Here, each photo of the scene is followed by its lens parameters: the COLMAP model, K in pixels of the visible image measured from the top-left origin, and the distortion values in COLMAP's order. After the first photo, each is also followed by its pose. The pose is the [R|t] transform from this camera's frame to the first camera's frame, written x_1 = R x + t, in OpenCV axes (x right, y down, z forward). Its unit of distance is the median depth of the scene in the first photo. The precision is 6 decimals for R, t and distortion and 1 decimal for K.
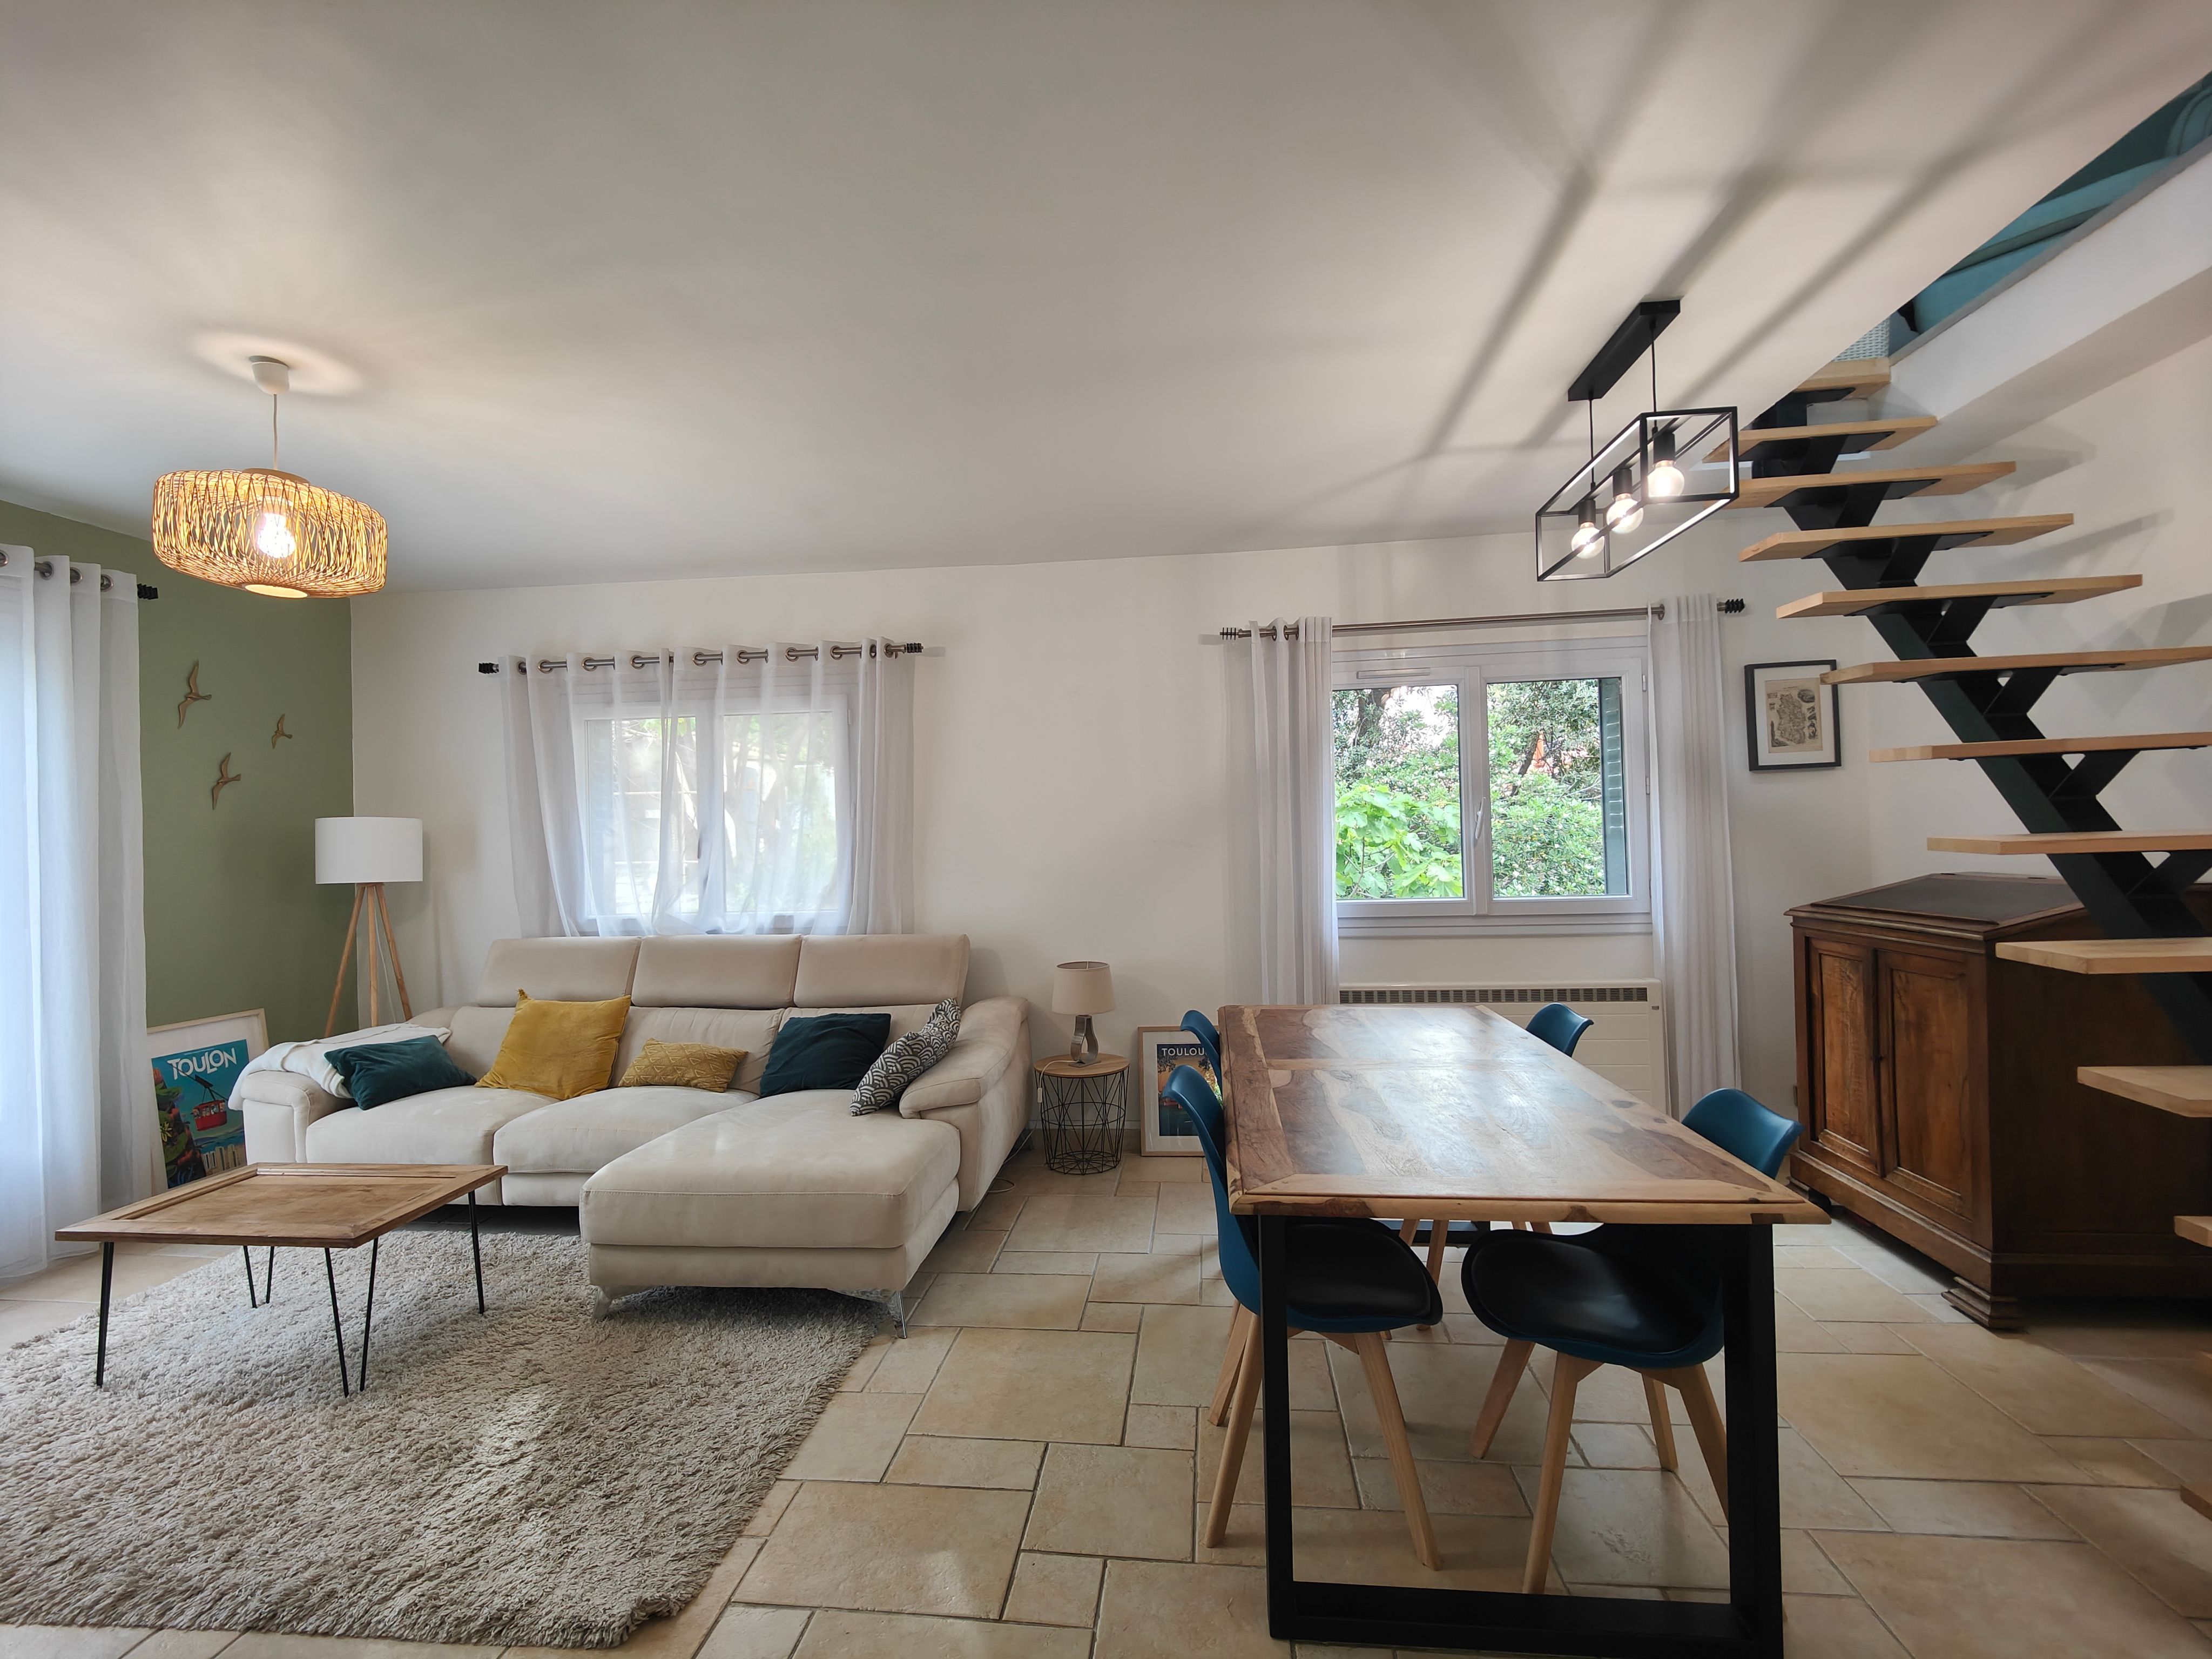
lens RADIAL K [[961.6, 0, 1102.7], [0, 961.6, 831.5], [0, 0, 1]] dist [0.029790, -0.021147]
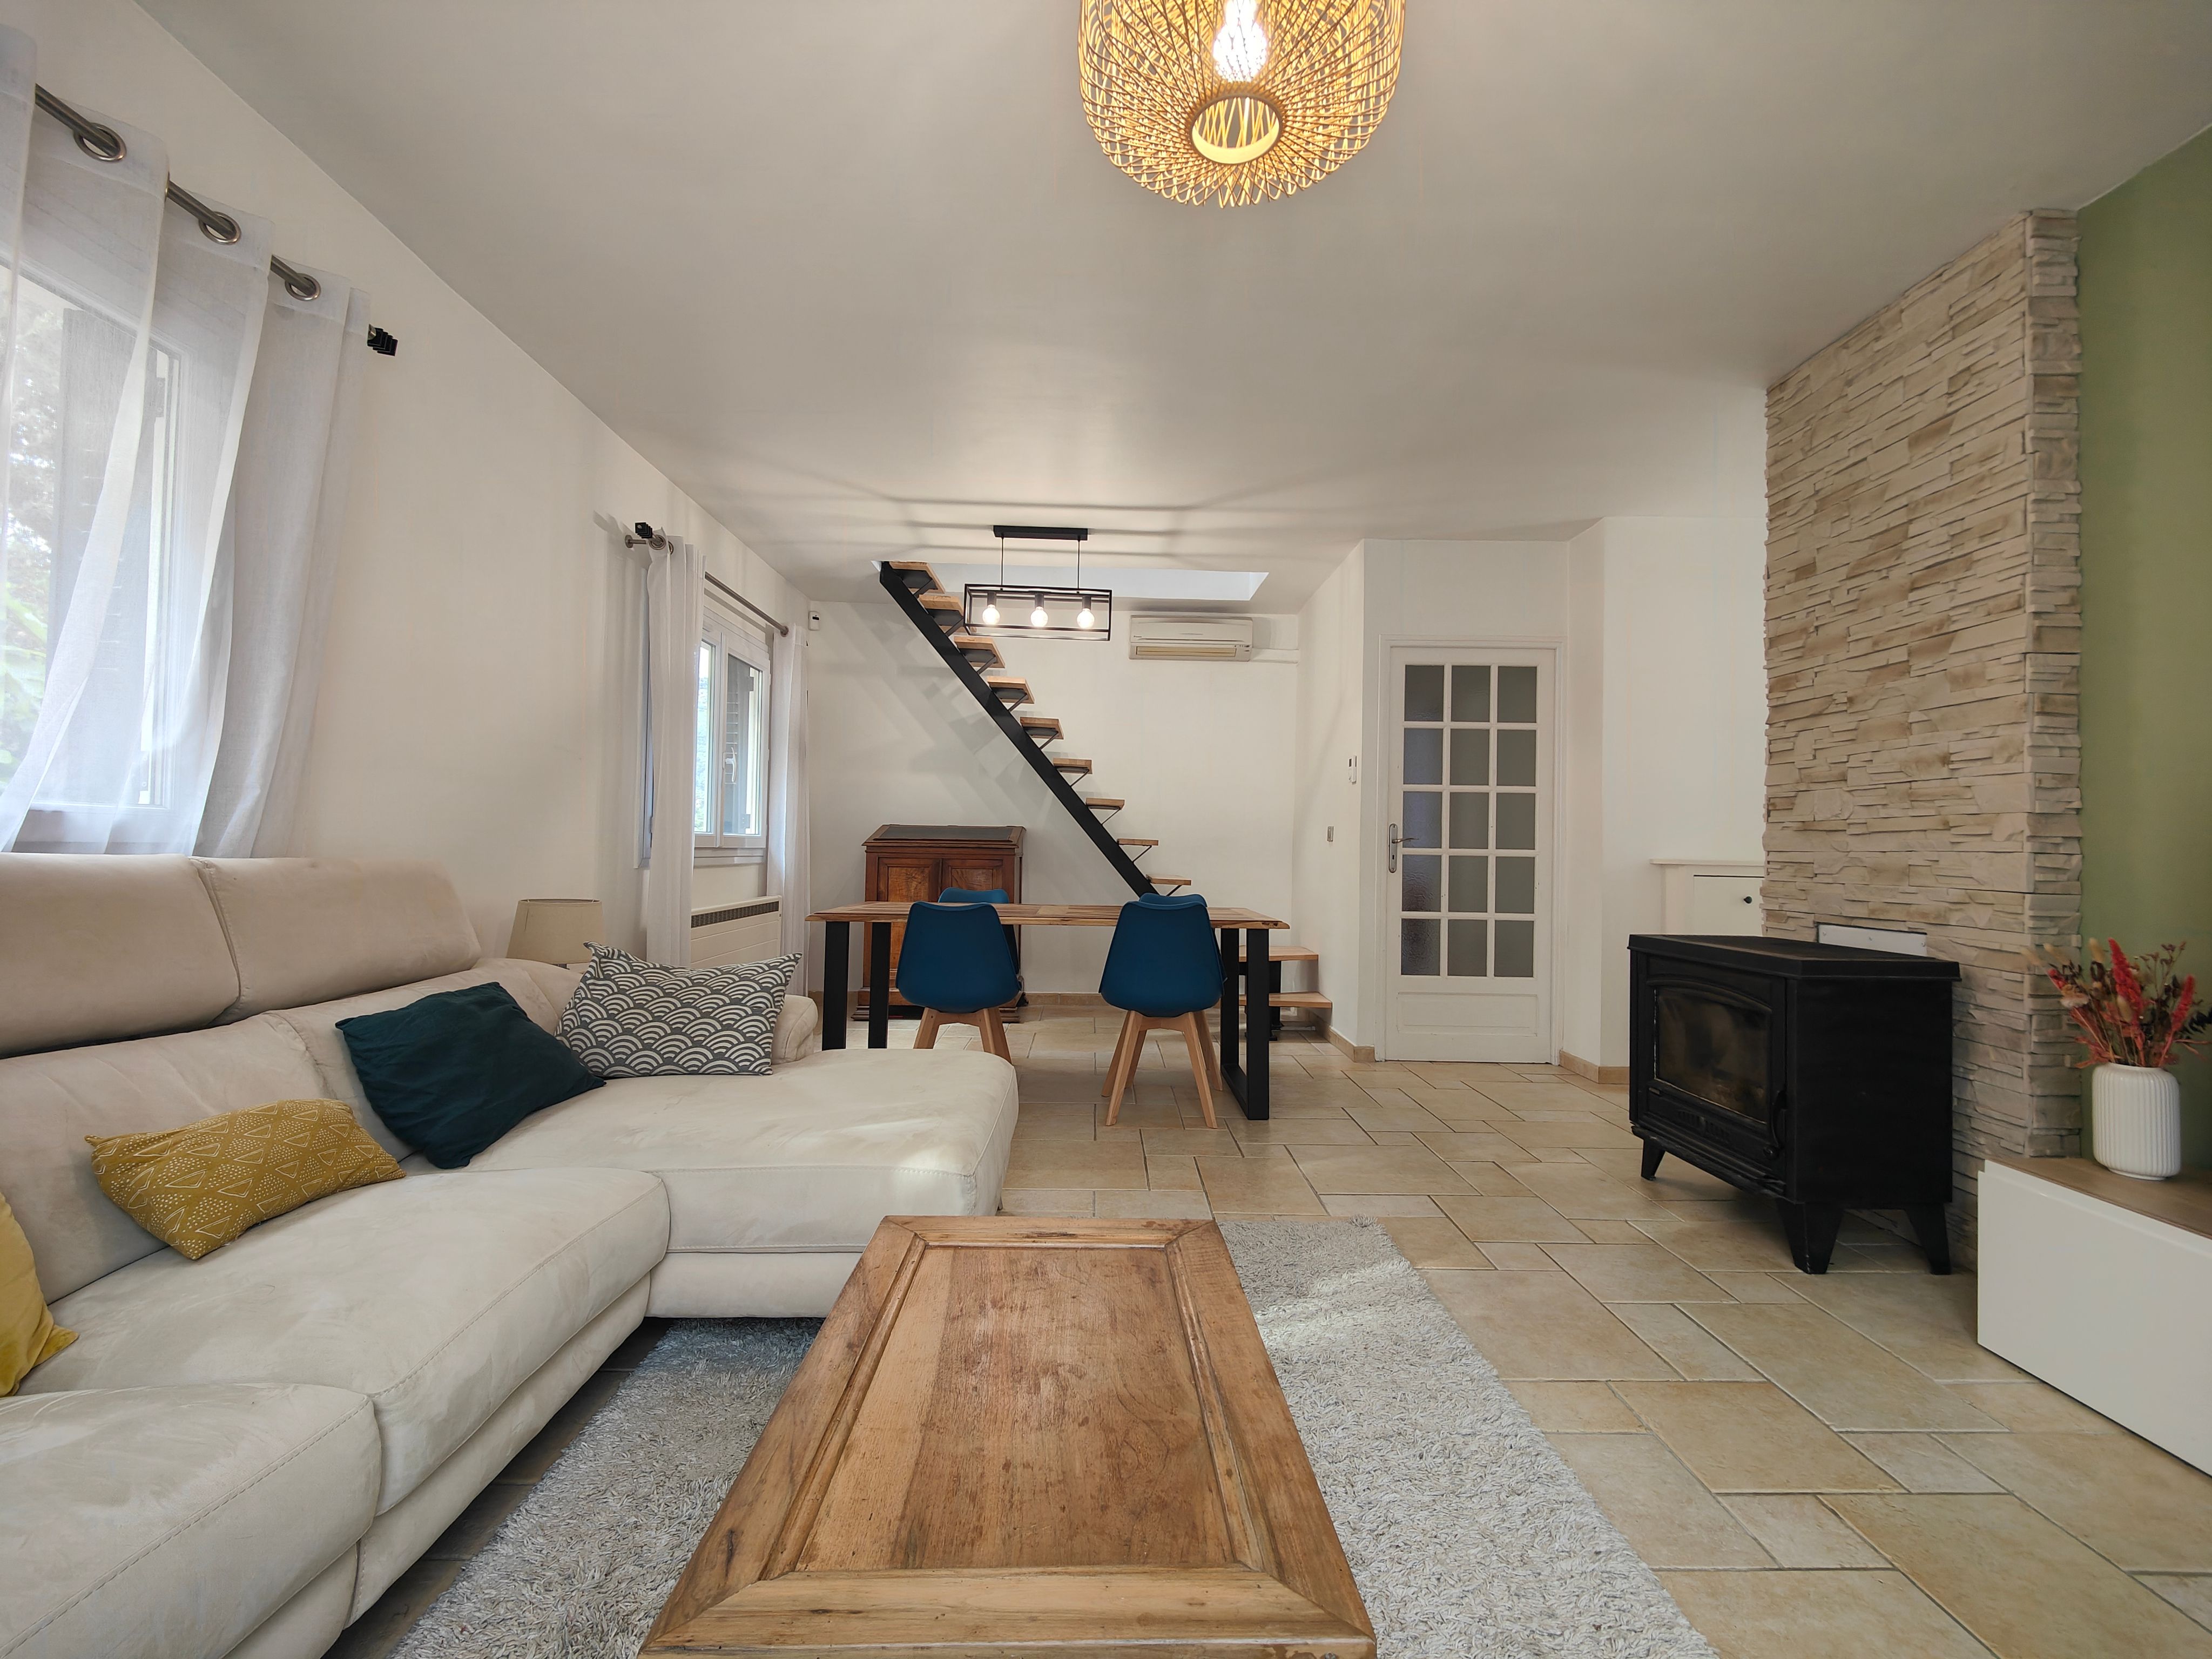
lens RADIAL K [[961.6, 0, 1102.7], [0, 961.6, 831.5], [0, 0, 1]] dist [0.029790, -0.021147]
pose [[-0.116678, 0.045801, 0.992113, -1.014963], [-0.021960, 0.998573, -0.048682, 0.139331], [-0.992927, -0.027467, -0.115506, 0.825234]]
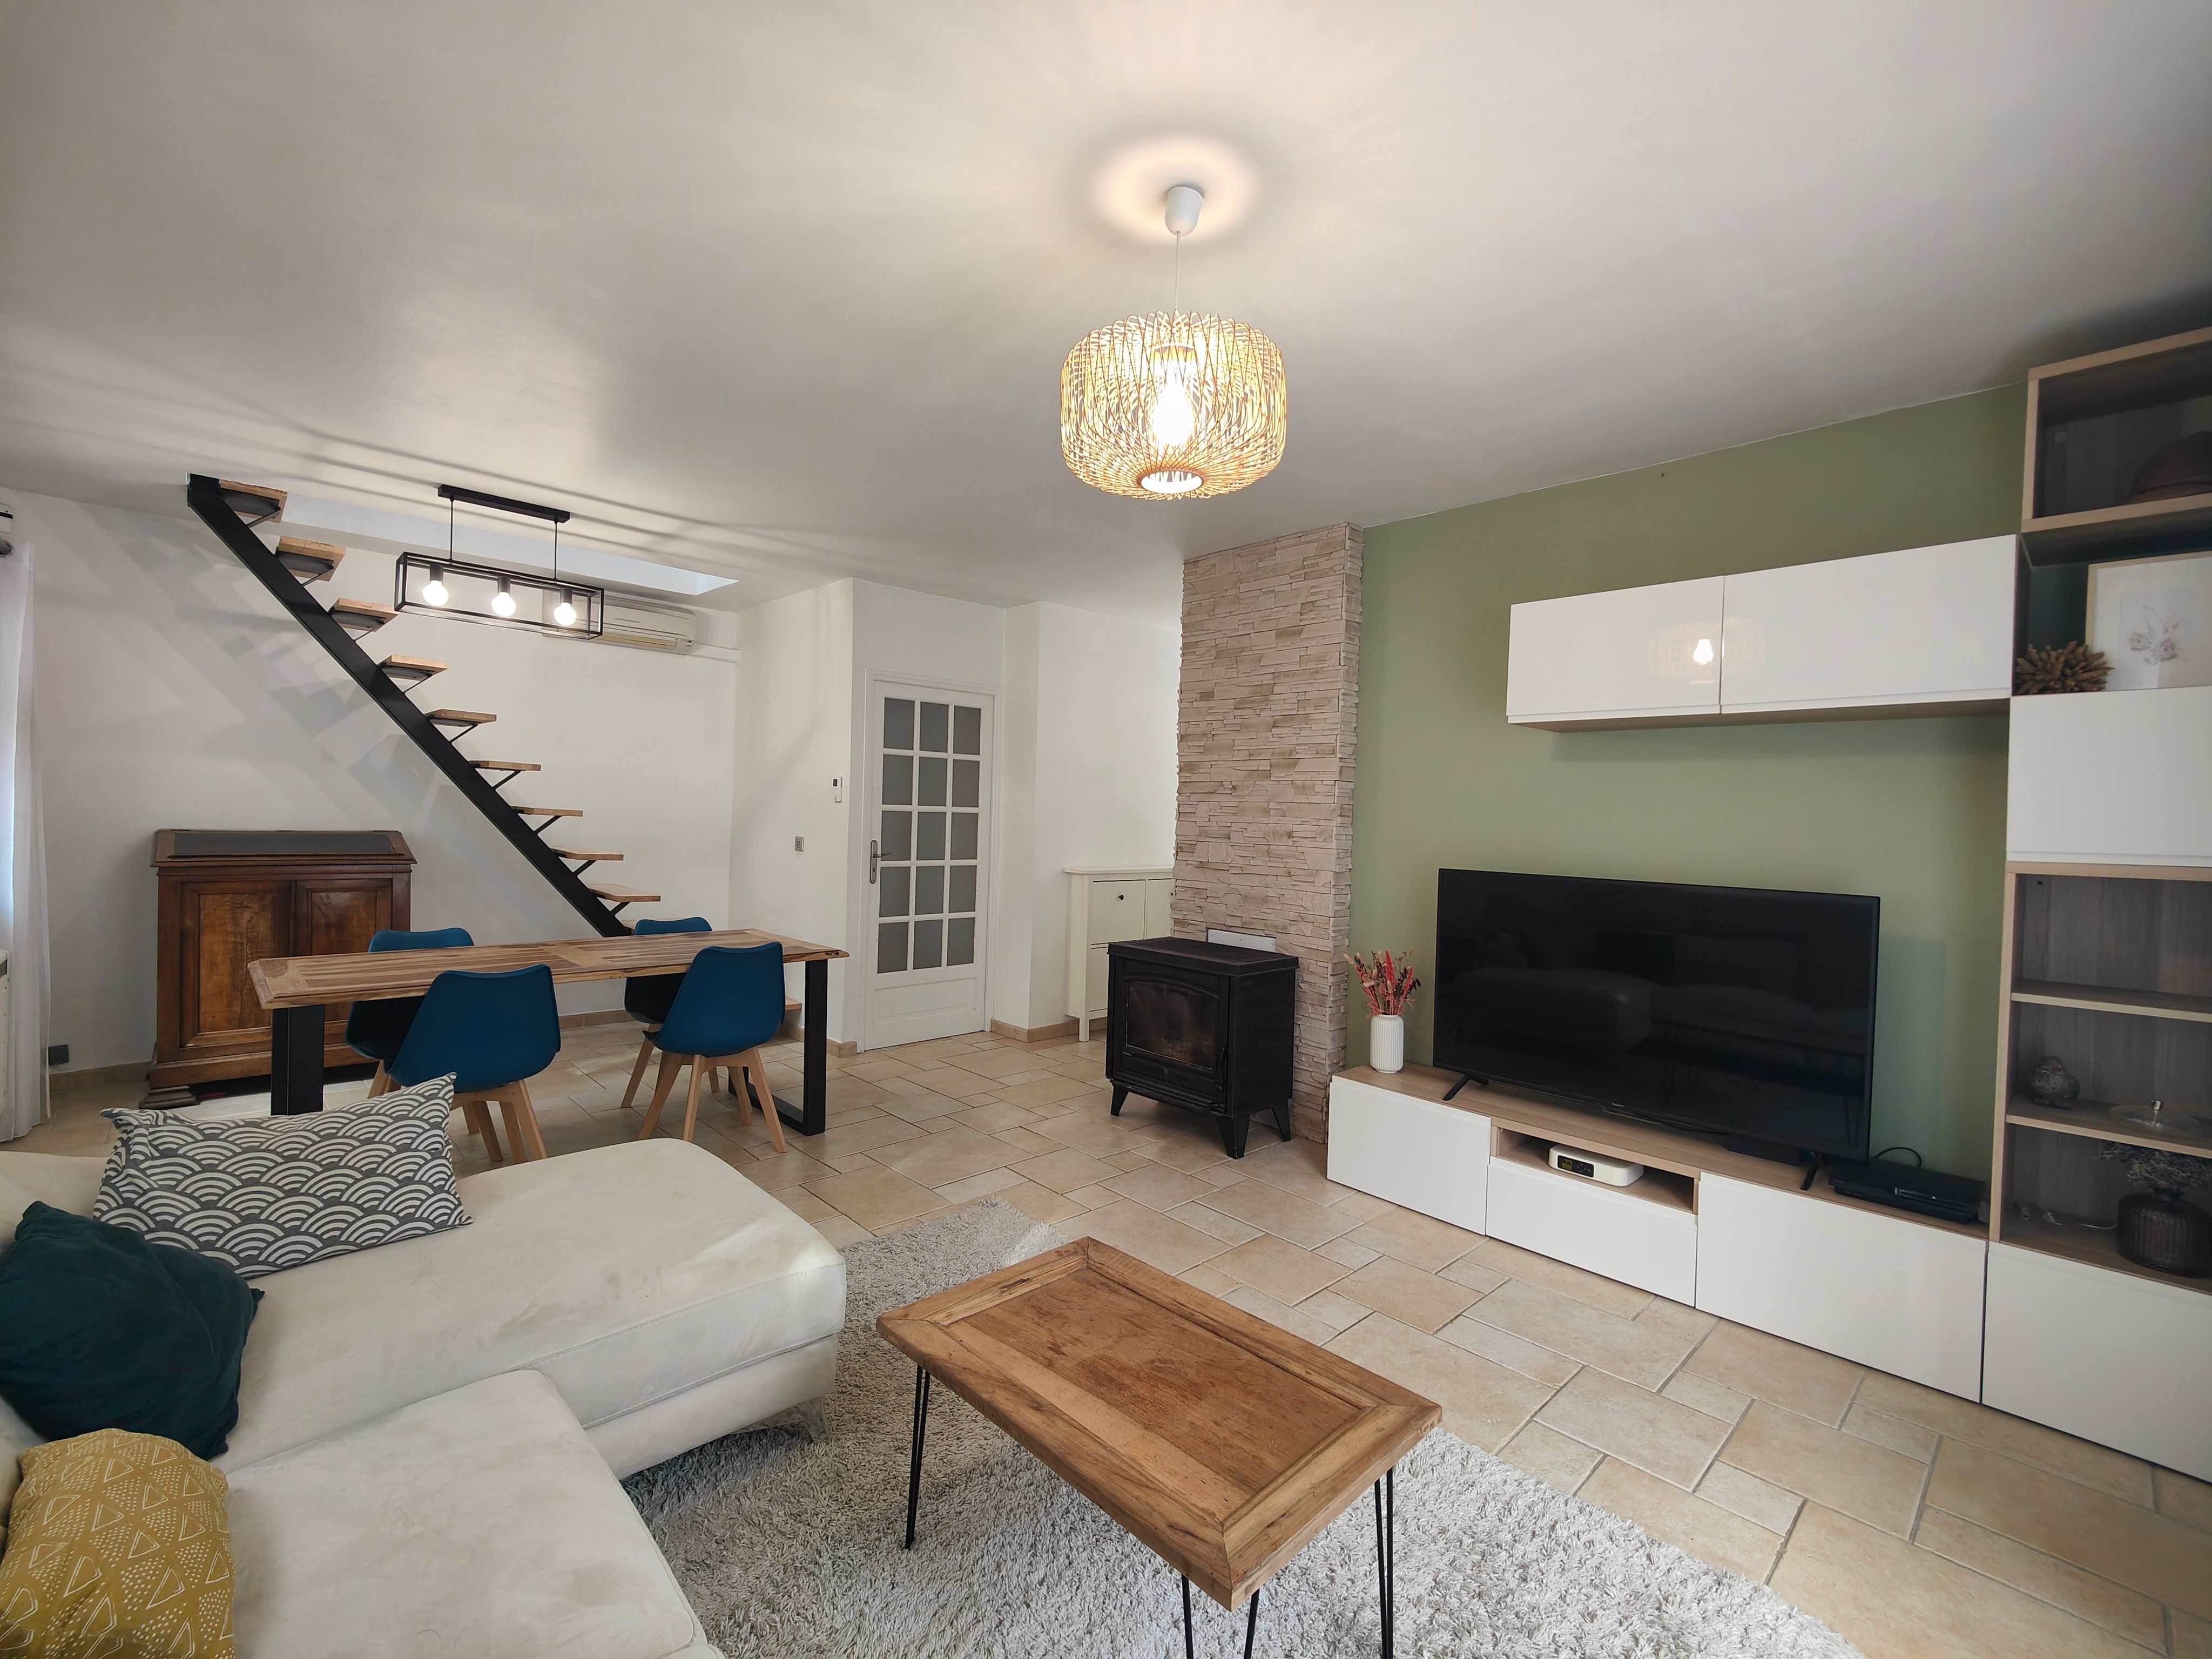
lens RADIAL K [[961.6, 0, 1102.7], [0, 961.6, 831.5], [0, 0, 1]] dist [0.029790, -0.021147]
pose [[-0.758975, -0.007573, 0.651076, -0.972662], [-0.013065, 0.999908, -0.003600, 0.034614], [-0.650989, -0.011239, -0.759004, 1.199721]]
